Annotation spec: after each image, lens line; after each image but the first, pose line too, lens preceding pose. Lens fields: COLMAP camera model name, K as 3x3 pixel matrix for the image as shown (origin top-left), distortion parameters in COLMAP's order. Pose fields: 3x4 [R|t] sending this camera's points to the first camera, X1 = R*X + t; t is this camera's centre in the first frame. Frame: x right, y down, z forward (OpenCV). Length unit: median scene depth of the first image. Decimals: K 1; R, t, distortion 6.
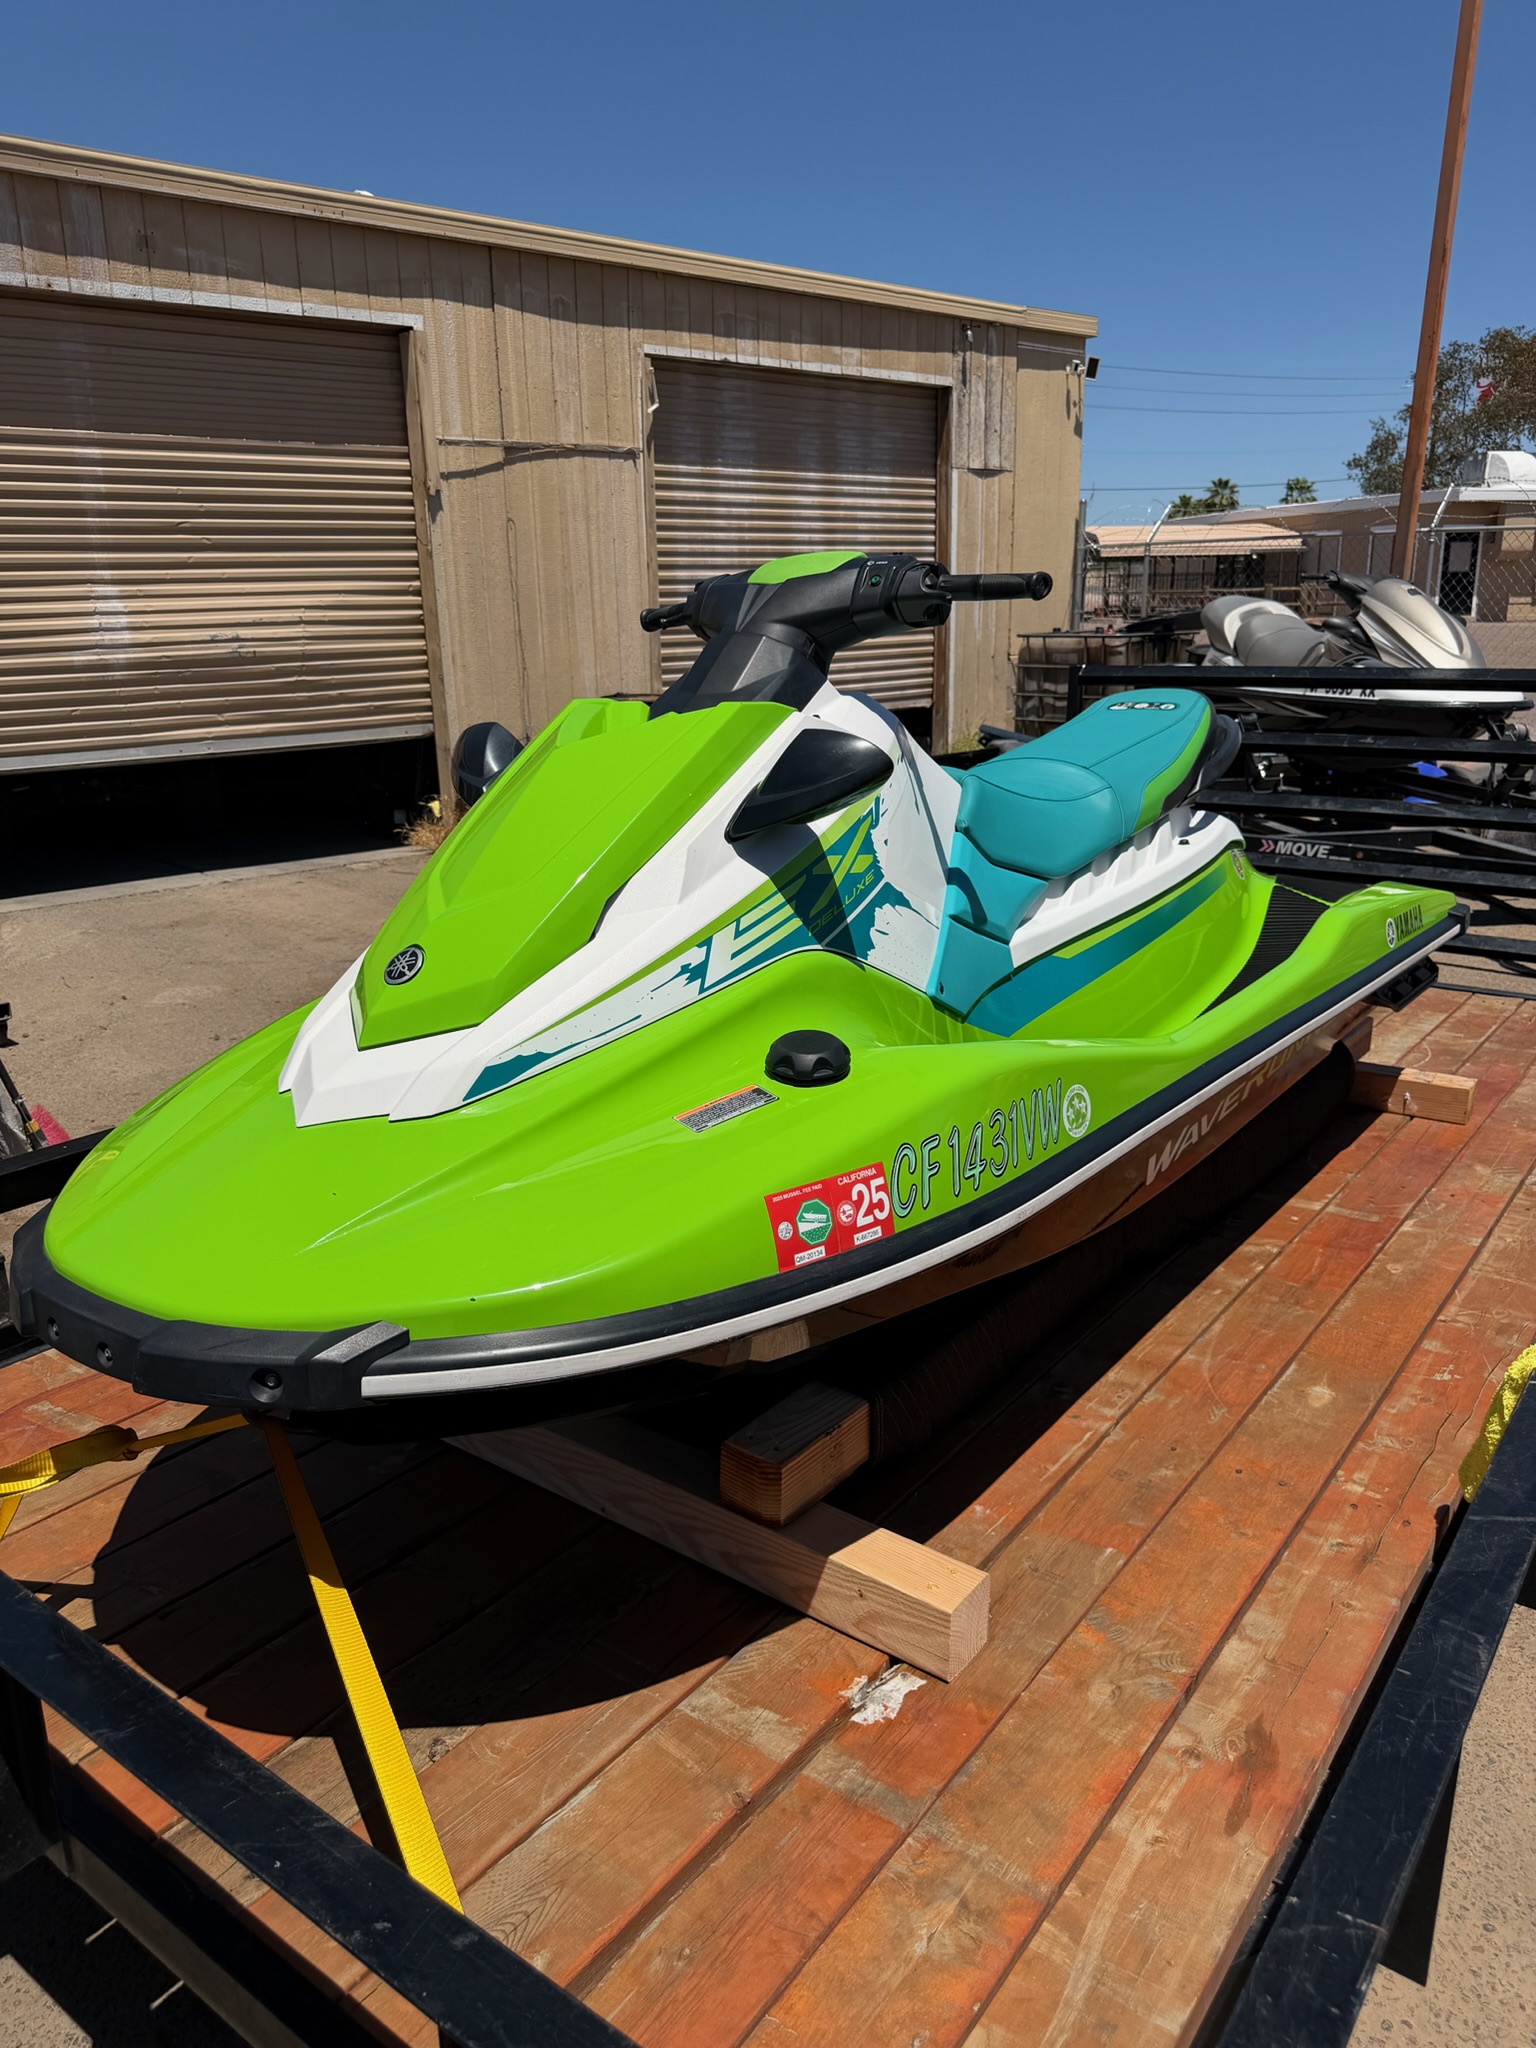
lens RADIAL K [[1455.0, 0, 771.7], [0, 1455.0, 1019.6], [0, 0, 1]] dist [0.062962, -0.109685]
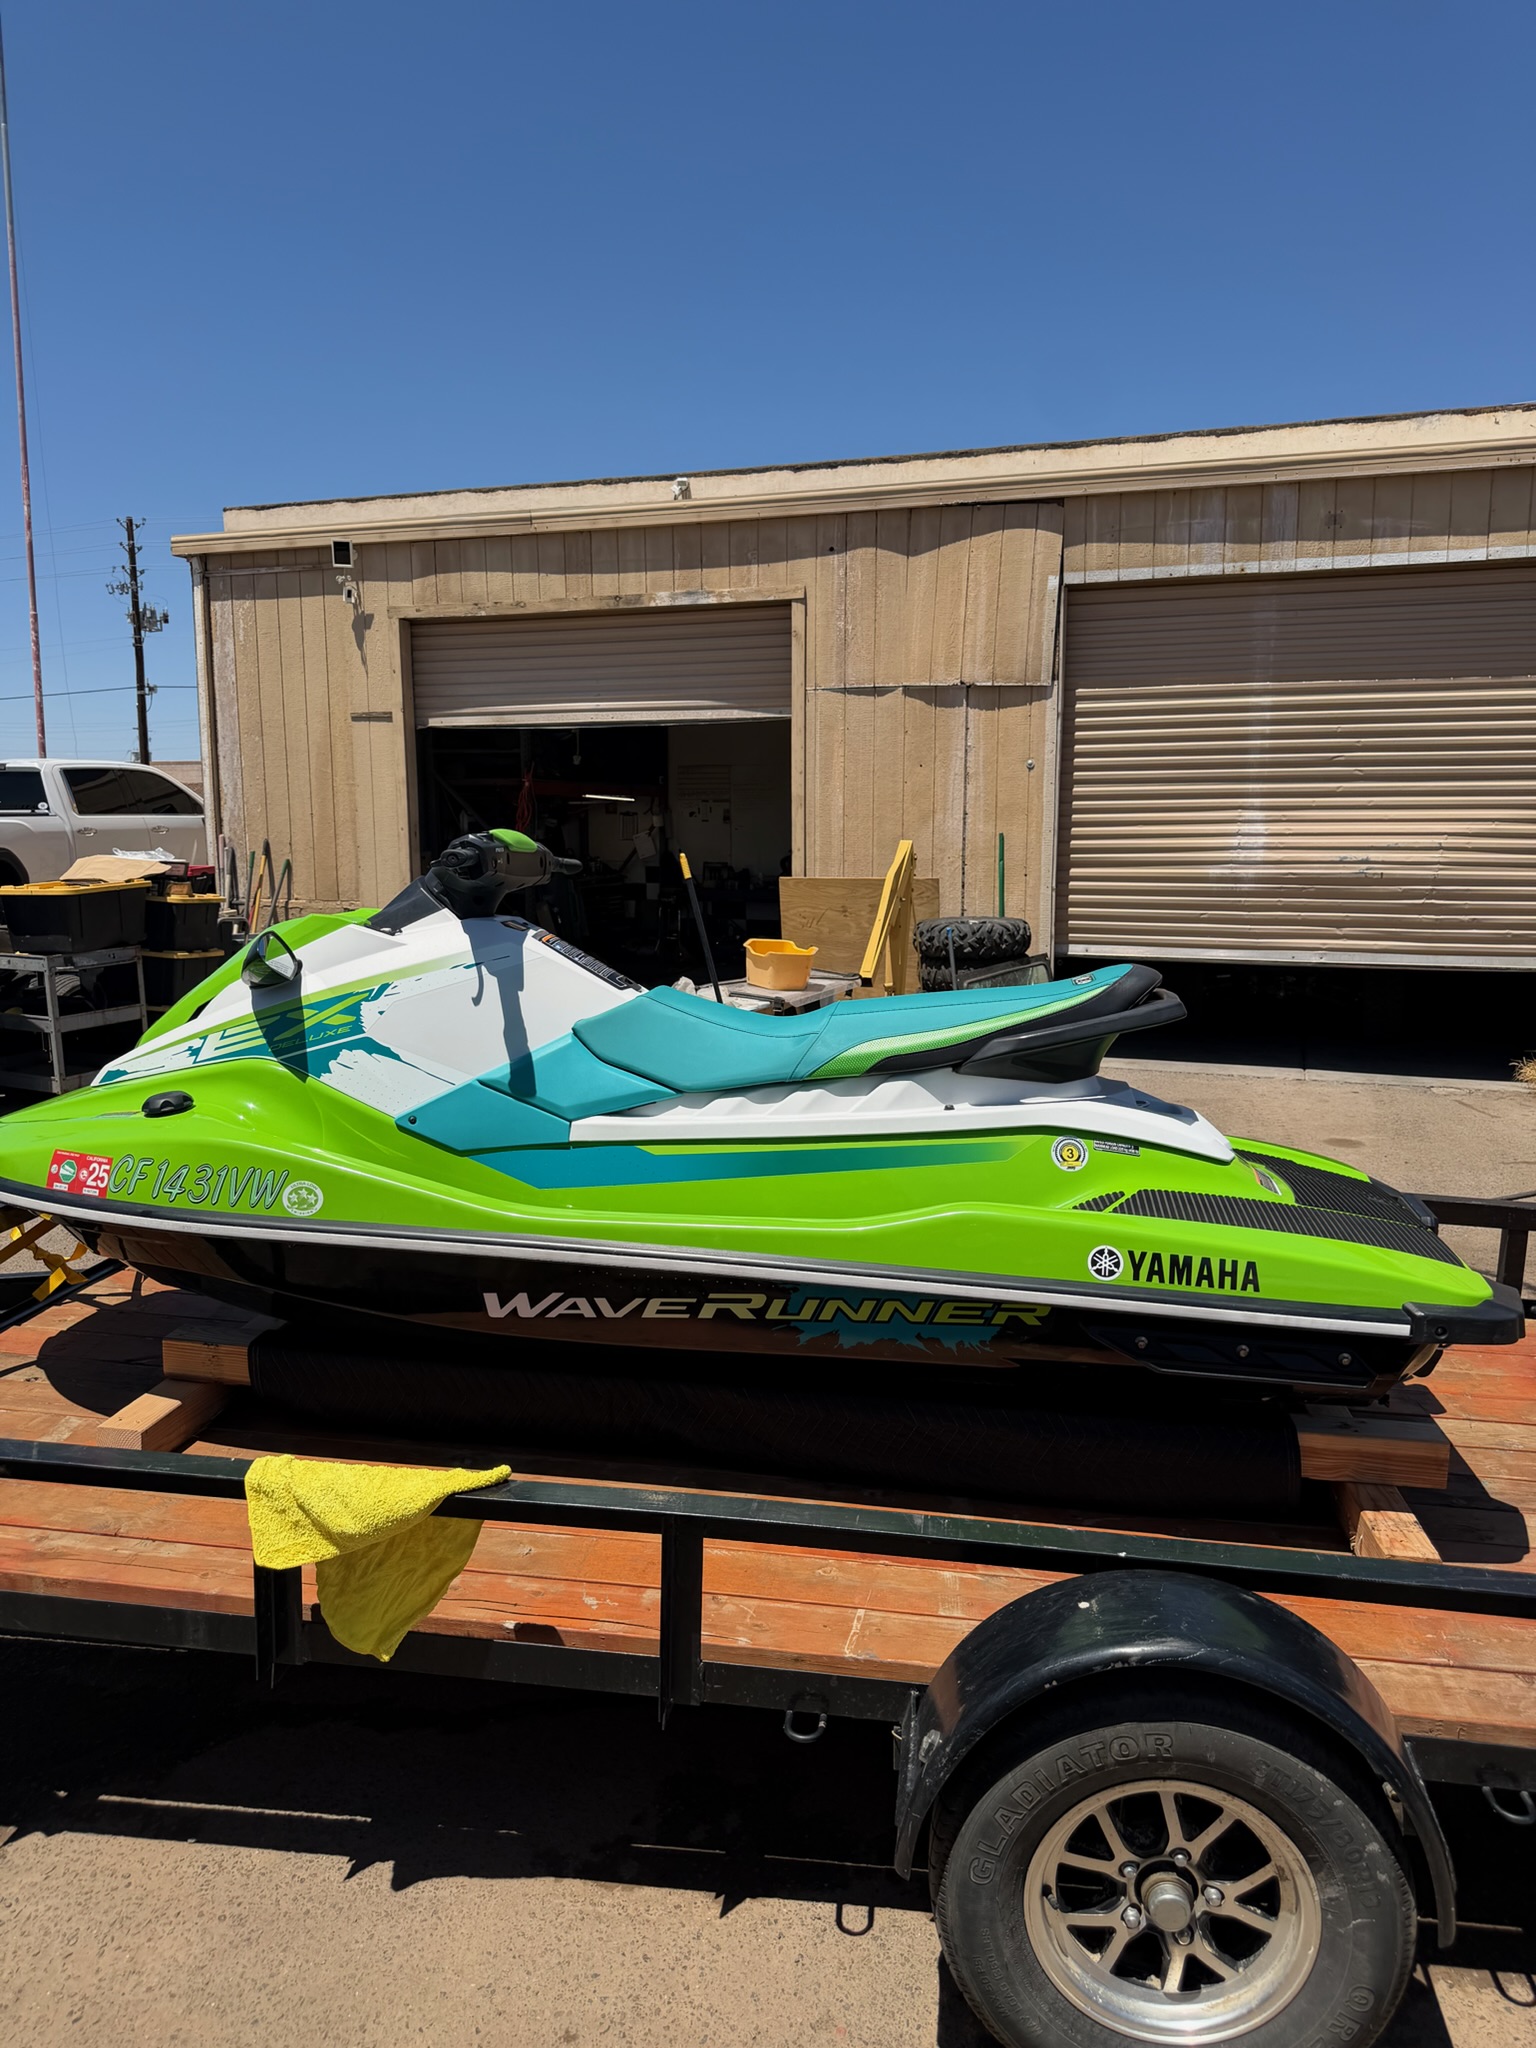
lens RADIAL K [[1435.2, 0, 780.8], [0, 1435.2, 1021.8], [0, 0, 1]] dist [0.101392, -0.156968]
pose [[0.478849, 0.144728, -0.865886, 0.344557], [-0.256491, 0.966346, 0.019676, -0.053926], [0.839593, 0.212670, 0.499855, 0.127681]]
